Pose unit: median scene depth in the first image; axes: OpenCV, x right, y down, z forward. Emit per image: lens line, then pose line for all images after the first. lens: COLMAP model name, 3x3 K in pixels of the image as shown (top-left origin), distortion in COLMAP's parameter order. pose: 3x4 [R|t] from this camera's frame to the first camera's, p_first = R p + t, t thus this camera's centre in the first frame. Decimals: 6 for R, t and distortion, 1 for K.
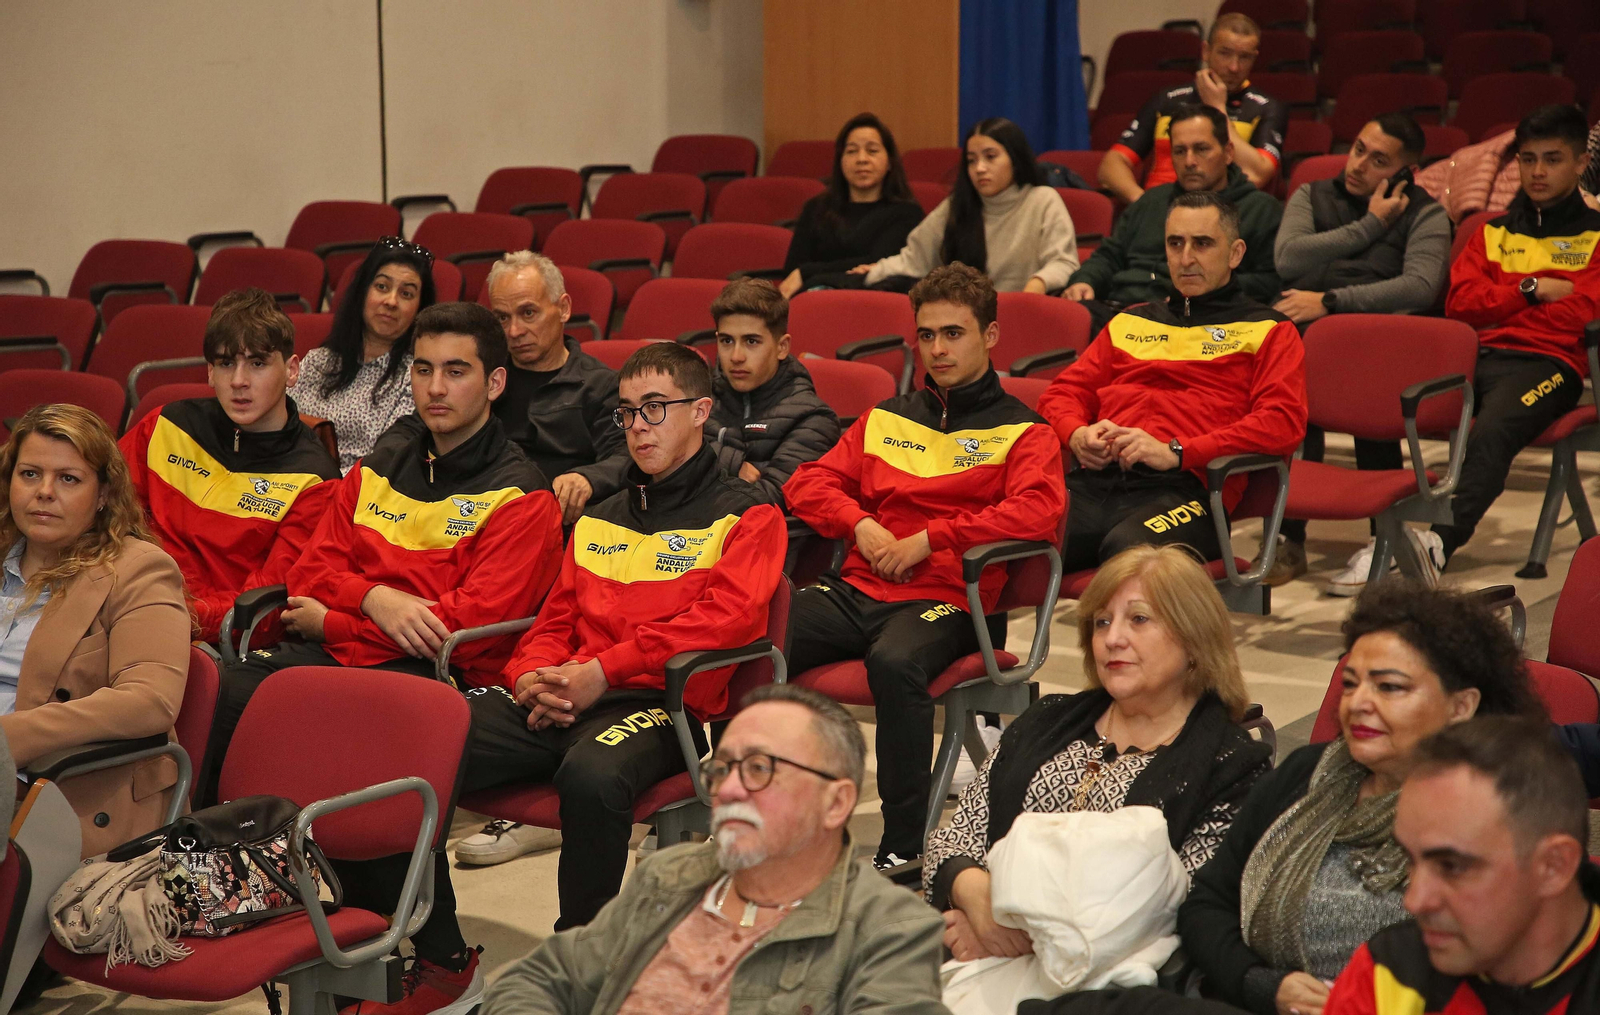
lens RADIAL K [[3001.0, 0, 800.0], [0, 3001.0, 507.5], [0, 0, 1]] dist [0.243934, -0.047234]
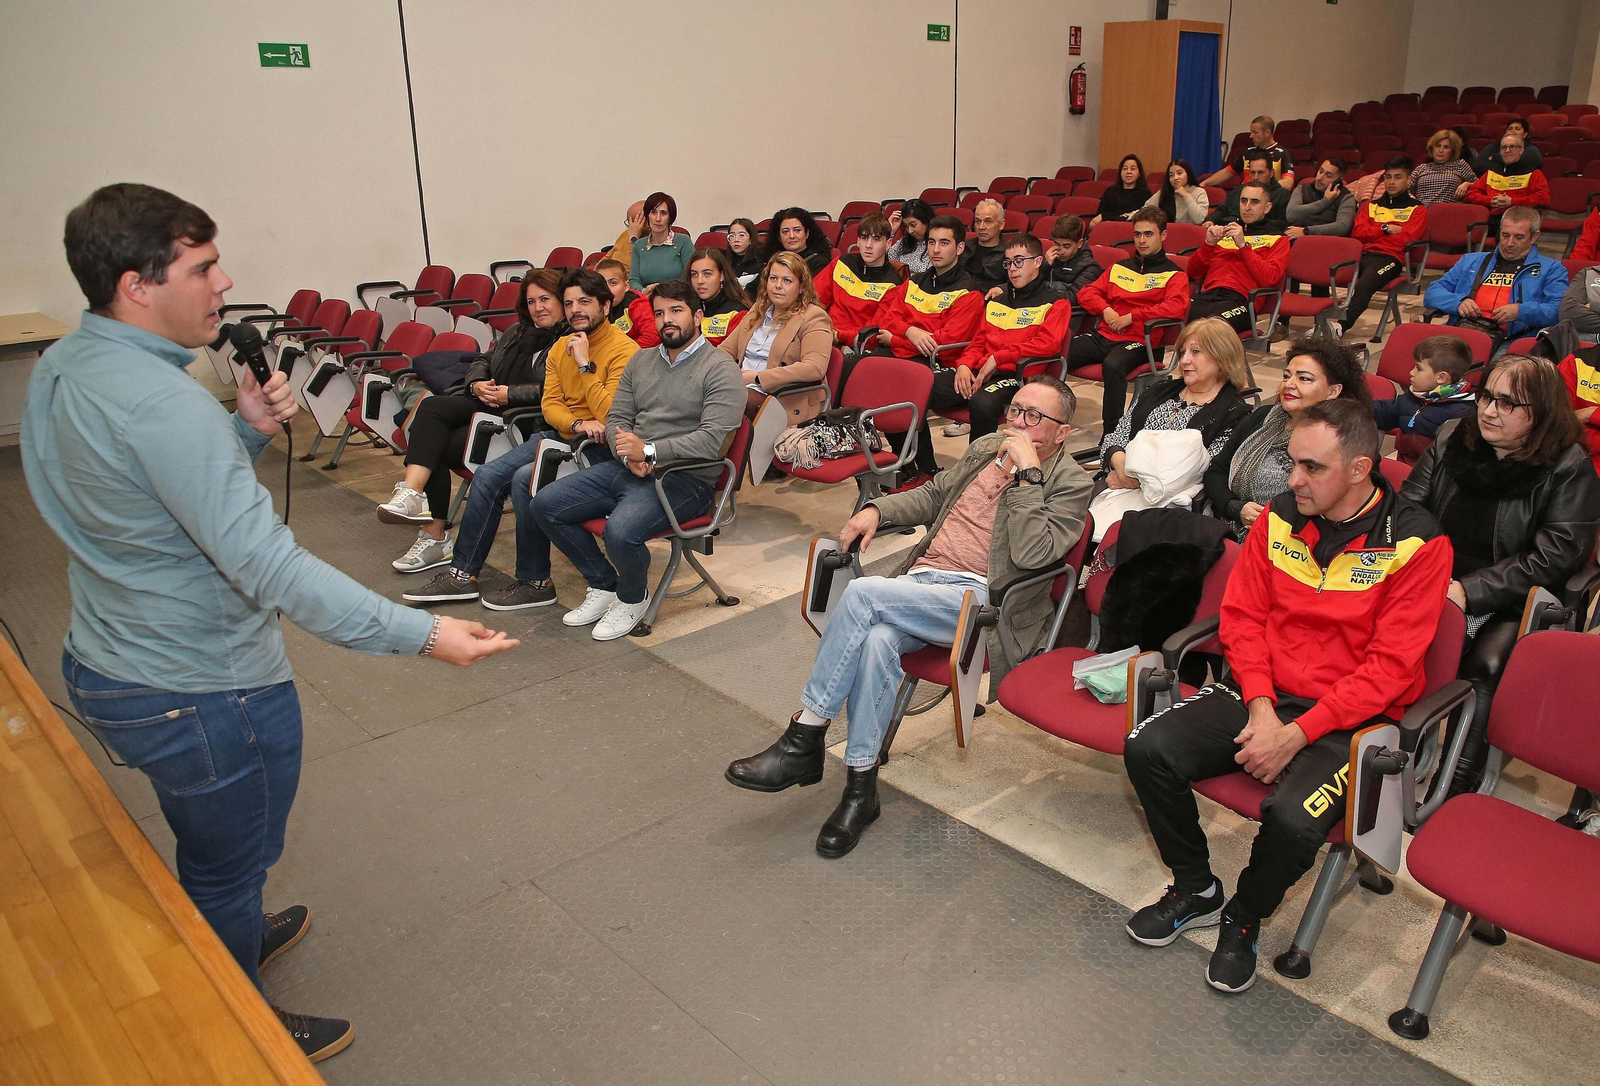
lens RADIAL K [[1283.5, 0, 800.0], [0, 1283.5, 543.0], [0, 0, 1]] dist [-0.088849, 0.009935]
pose [[0.982514, 0.060511, -0.176082, -0.031337], [-0.025000, 0.980026, 0.197292, -0.006891], [0.184504, -0.189440, 0.964402, -0.115169]]
